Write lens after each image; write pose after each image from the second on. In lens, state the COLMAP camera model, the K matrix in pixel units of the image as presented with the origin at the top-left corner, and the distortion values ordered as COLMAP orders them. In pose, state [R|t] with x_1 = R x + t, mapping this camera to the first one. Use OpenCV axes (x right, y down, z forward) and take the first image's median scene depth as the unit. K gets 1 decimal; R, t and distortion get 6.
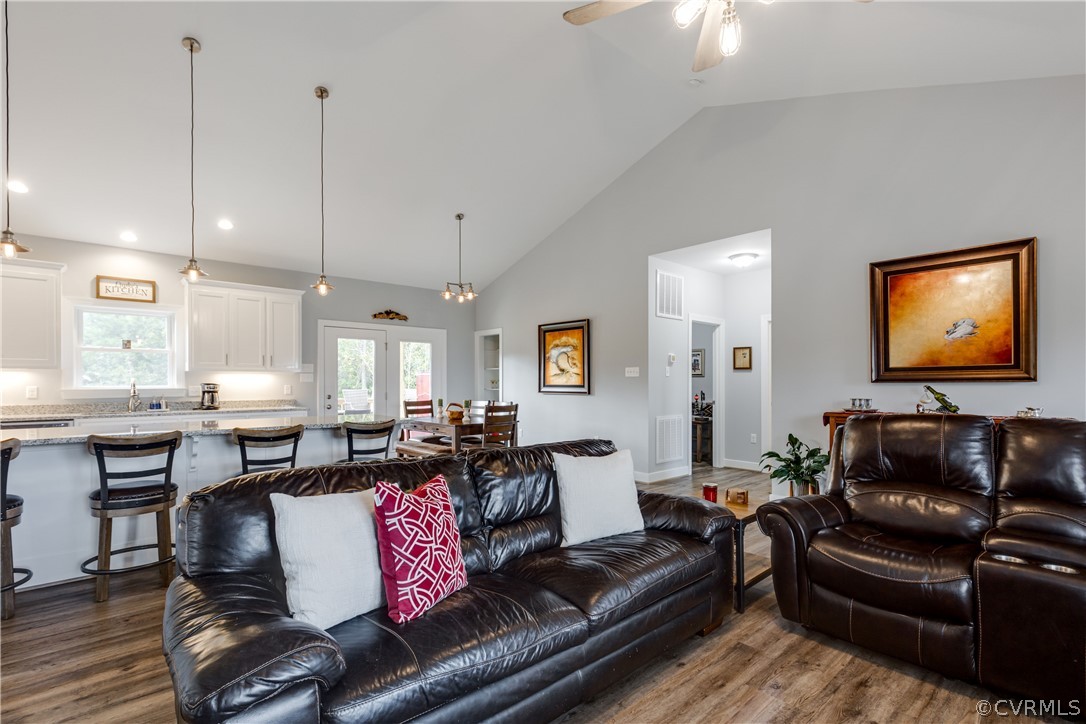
lens RADIAL K [[502.9, 0, 530.3], [0, 502.9, 389.4], [0, 0, 1]] dist [0.007914, 0.000409]
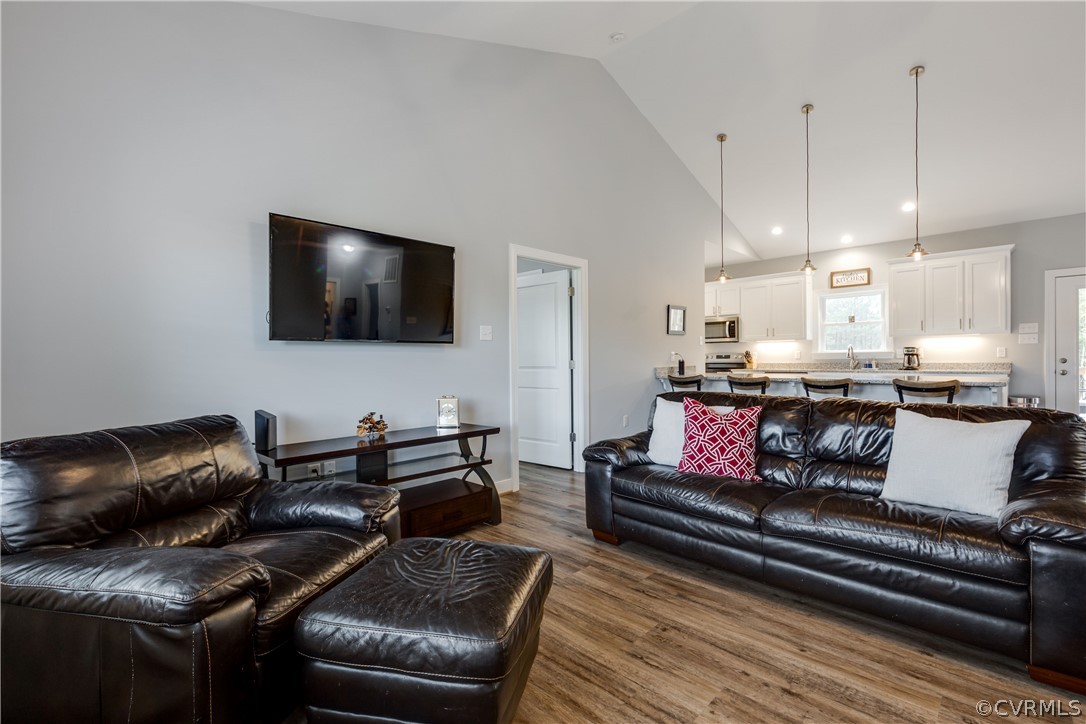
lens RADIAL K [[502.9, 0, 551.5], [0, 502.9, 358.8], [0, 0, 1]] dist [0.007914, 0.000409]
pose [[0.075047, 0.004419, -0.997170, 0.406879], [-0.001177, 0.999990, 0.004343, 0.009327], [0.997179, 0.000847, 0.075051, 0.100129]]
